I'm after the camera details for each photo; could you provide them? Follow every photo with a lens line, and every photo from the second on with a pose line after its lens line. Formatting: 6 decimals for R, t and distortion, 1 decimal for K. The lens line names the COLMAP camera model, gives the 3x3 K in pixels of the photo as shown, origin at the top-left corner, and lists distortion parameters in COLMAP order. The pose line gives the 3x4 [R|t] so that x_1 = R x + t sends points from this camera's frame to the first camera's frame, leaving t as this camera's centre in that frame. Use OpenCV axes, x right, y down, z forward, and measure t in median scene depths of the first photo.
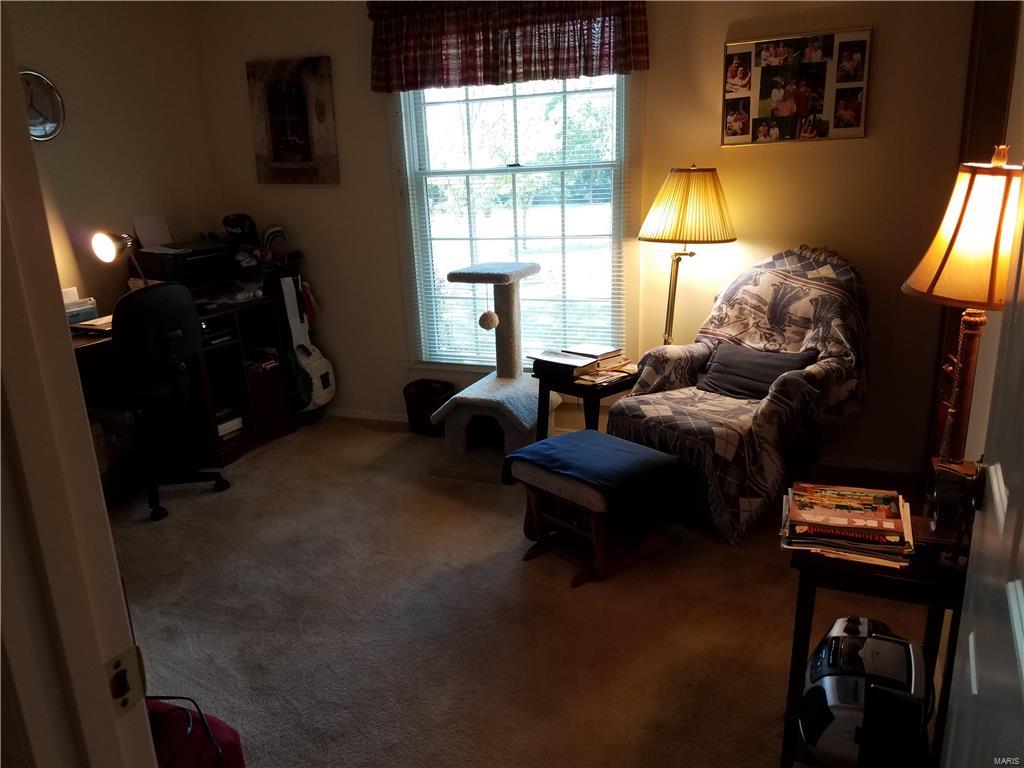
lens RADIAL K [[876.7, 0, 511.5], [0, 876.7, 461.2], [0, 0, 1]] dist [0.004012, -0.053871]
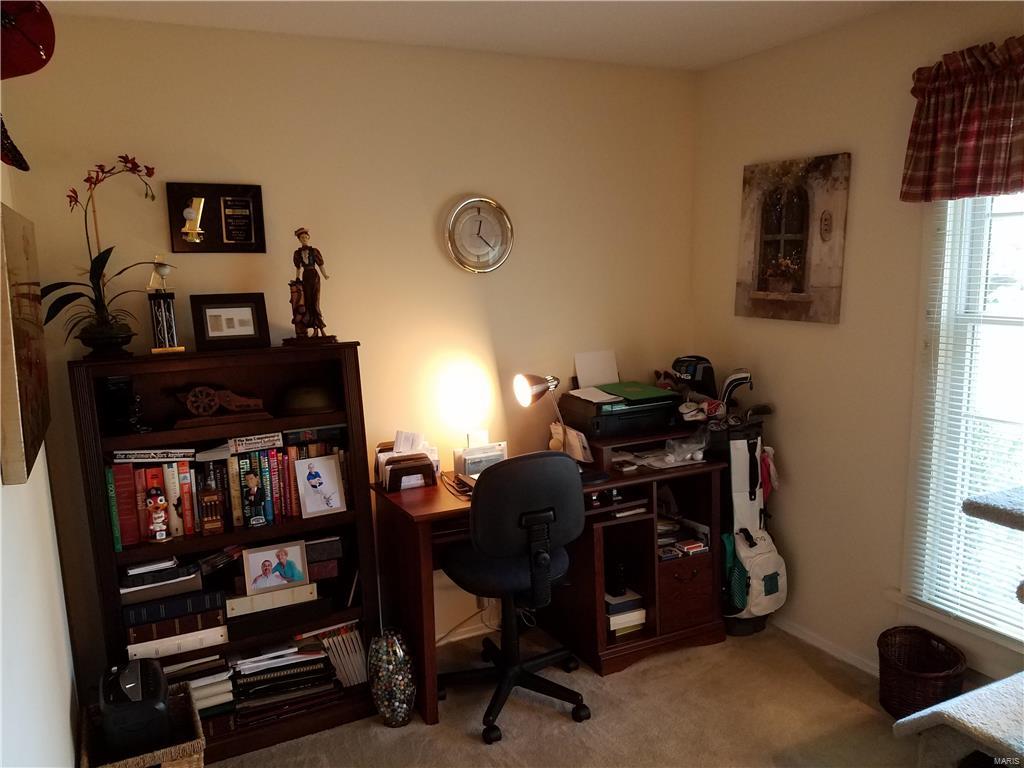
lens RADIAL K [[799.1, 0, 511.9], [0, 799.1, 412.9], [0, 0, 1]] dist [0.315892, -0.449758]
pose [[0.769651, 0.133973, -0.624250, 0.035563], [-0.199499, 0.979244, -0.035807, -0.174850], [0.606496, 0.152096, 0.780404, 0.329247]]
